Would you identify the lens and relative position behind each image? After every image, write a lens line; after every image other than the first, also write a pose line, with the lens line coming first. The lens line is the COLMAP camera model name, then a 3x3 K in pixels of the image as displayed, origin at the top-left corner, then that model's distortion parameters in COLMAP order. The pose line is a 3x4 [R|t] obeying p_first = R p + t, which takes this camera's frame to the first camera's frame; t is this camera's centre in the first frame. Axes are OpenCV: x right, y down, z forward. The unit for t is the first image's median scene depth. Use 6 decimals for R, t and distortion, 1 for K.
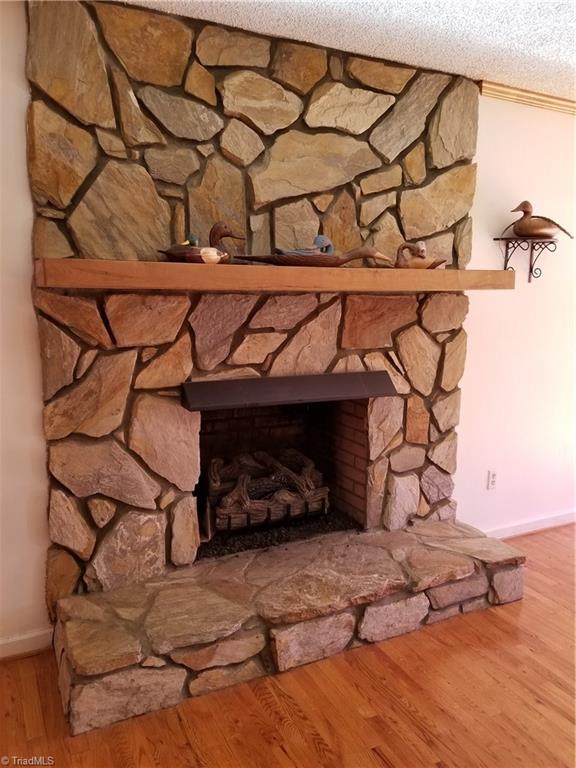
lens RADIAL K [[602.9, 0, 285.8], [0, 602.9, 386.7], [0, 0, 1]] dist [0.055639, -0.076915]
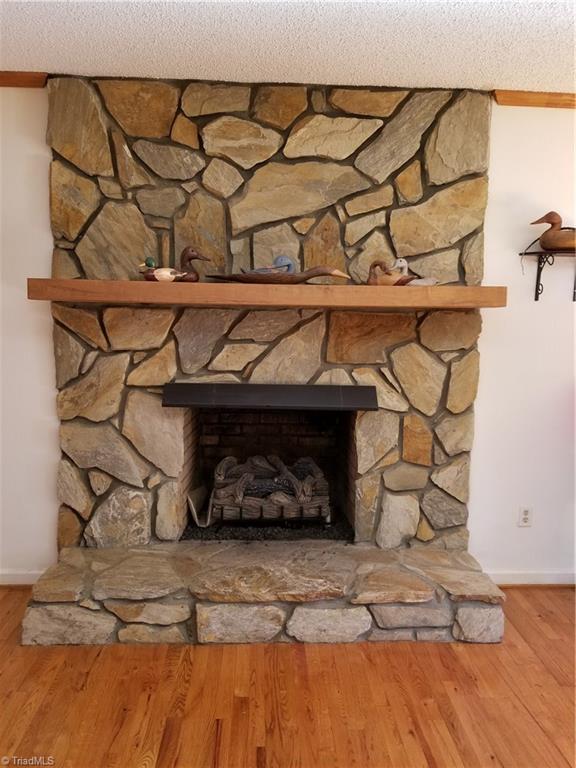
lens RADIAL K [[602.9, 0, 283.6], [0, 602.9, 389.9], [0, 0, 1]] dist [0.055639, -0.076915]
pose [[0.909957, 0.060374, -0.410285, 0.500374], [-0.075436, 0.996938, -0.020606, 0.013645], [0.407785, 0.049700, 0.911724, 0.016101]]
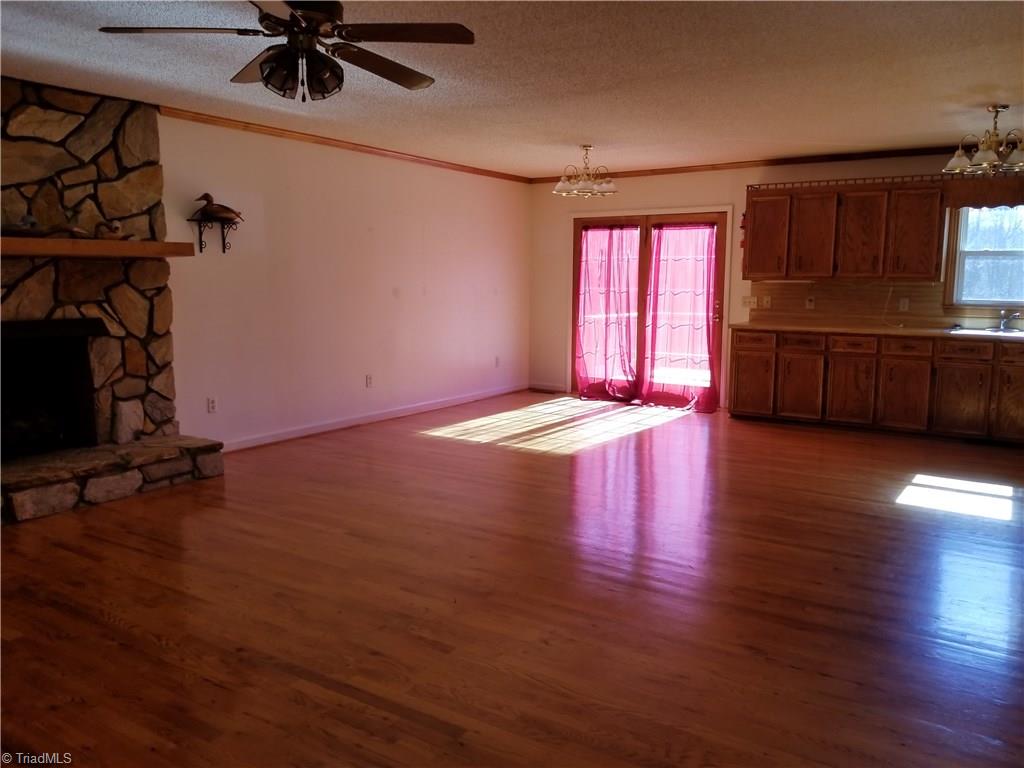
lens RADIAL K [[803.8, 0, 517.3], [0, 803.8, 389.8], [0, 0, 1]] dist [0.055639, -0.076915]
pose [[0.871952, -0.079680, 0.483064, 0.103454], [0.089251, 0.996004, 0.003186, 0.231755], [-0.481388, 0.040336, 0.875579, -1.104471]]
